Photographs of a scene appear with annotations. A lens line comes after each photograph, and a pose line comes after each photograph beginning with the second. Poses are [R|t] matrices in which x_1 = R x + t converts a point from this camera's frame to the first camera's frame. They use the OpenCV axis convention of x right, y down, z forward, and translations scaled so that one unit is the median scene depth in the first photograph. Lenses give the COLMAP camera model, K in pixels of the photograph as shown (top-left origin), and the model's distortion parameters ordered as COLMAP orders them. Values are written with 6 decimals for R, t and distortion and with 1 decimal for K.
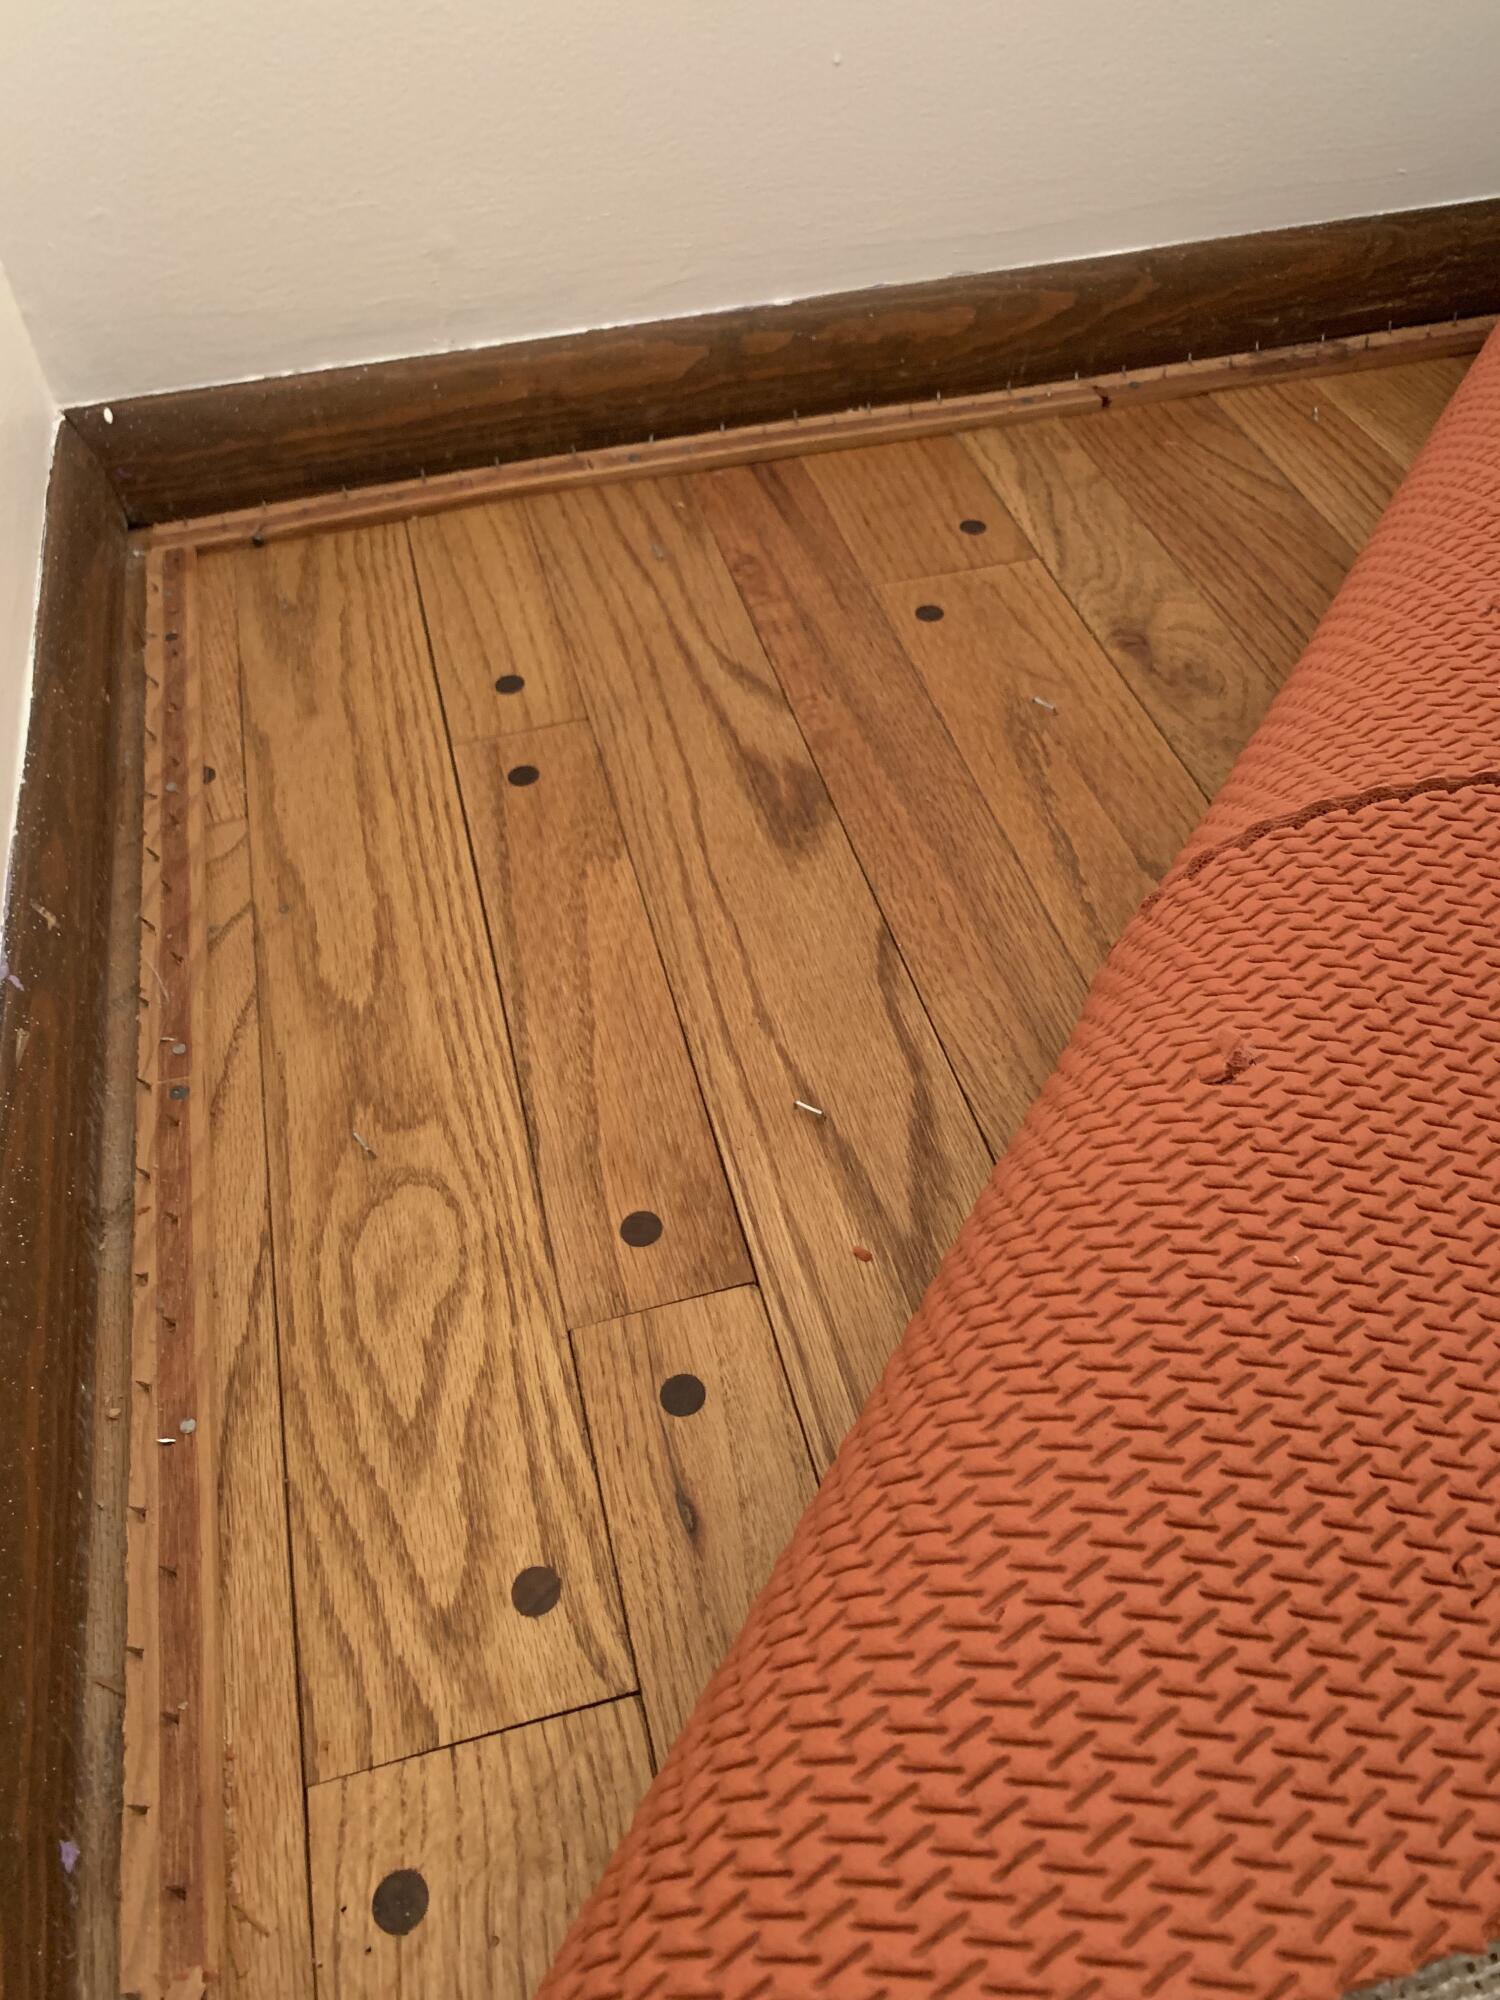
lens RADIAL K [[1560.7, 0, 750.0], [0, 1560.7, 1000.0], [0, 0, 1]] dist [0.005236, 0.004997]
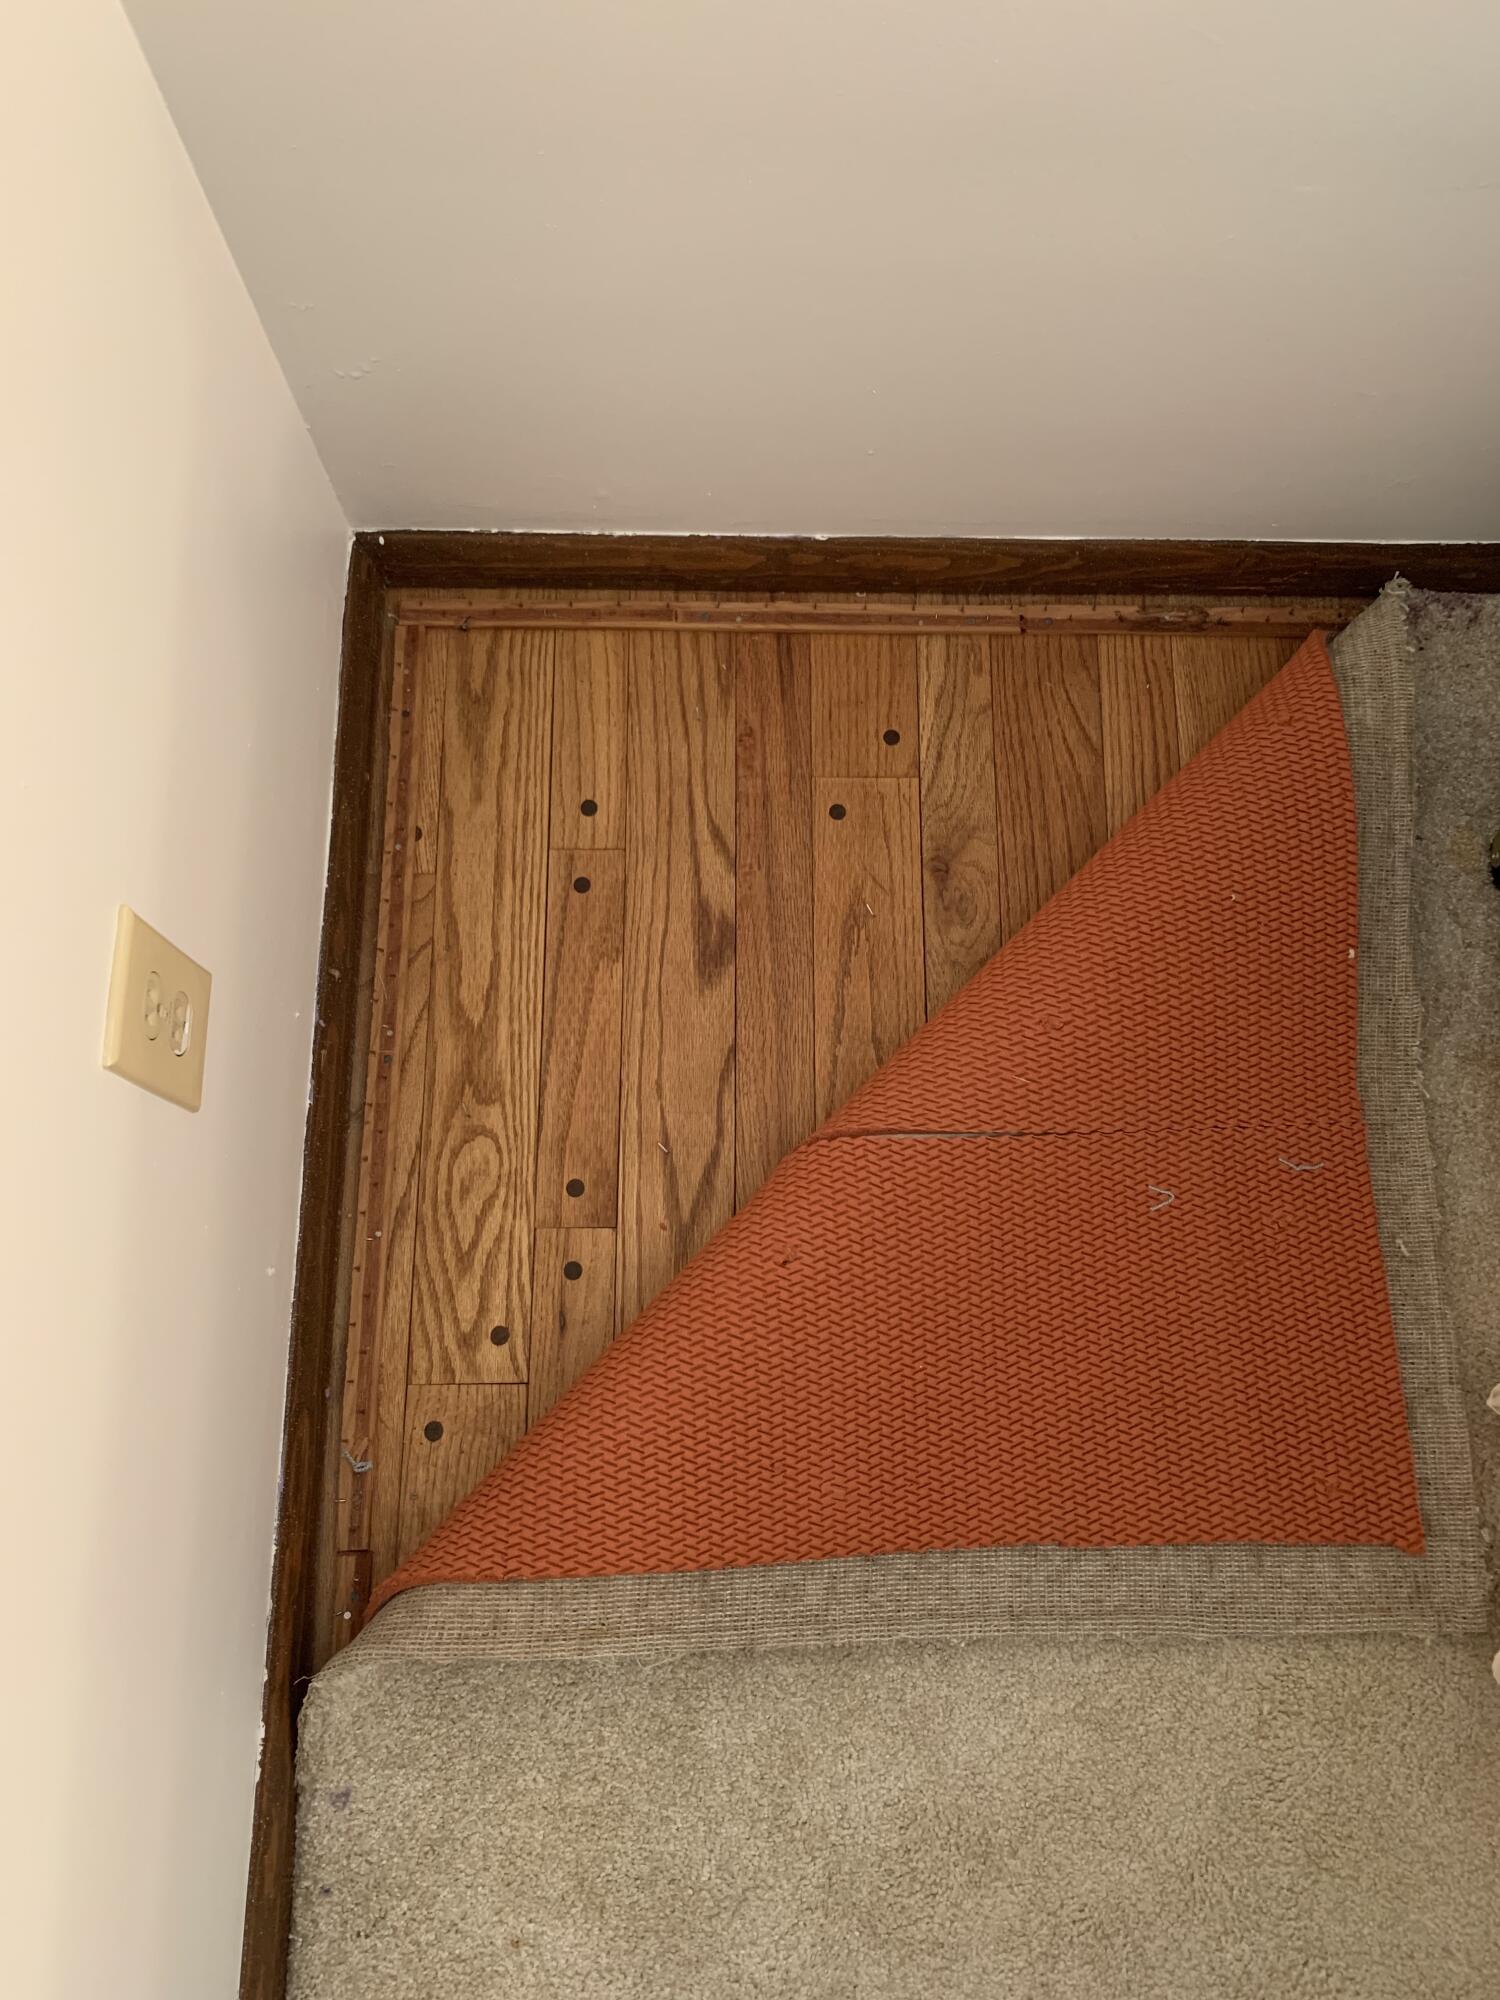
lens RADIAL K [[1524.3, 0, 750.0], [0, 1524.3, 1000.0], [0, 0, 1]] dist [0.082148, 0.000268]
pose [[0.967739, 0.250738, -0.024735, 0.160348], [-0.209602, 0.855655, 0.473204, -1.170695], [0.139815, -0.452753, 0.880605, -0.798844]]
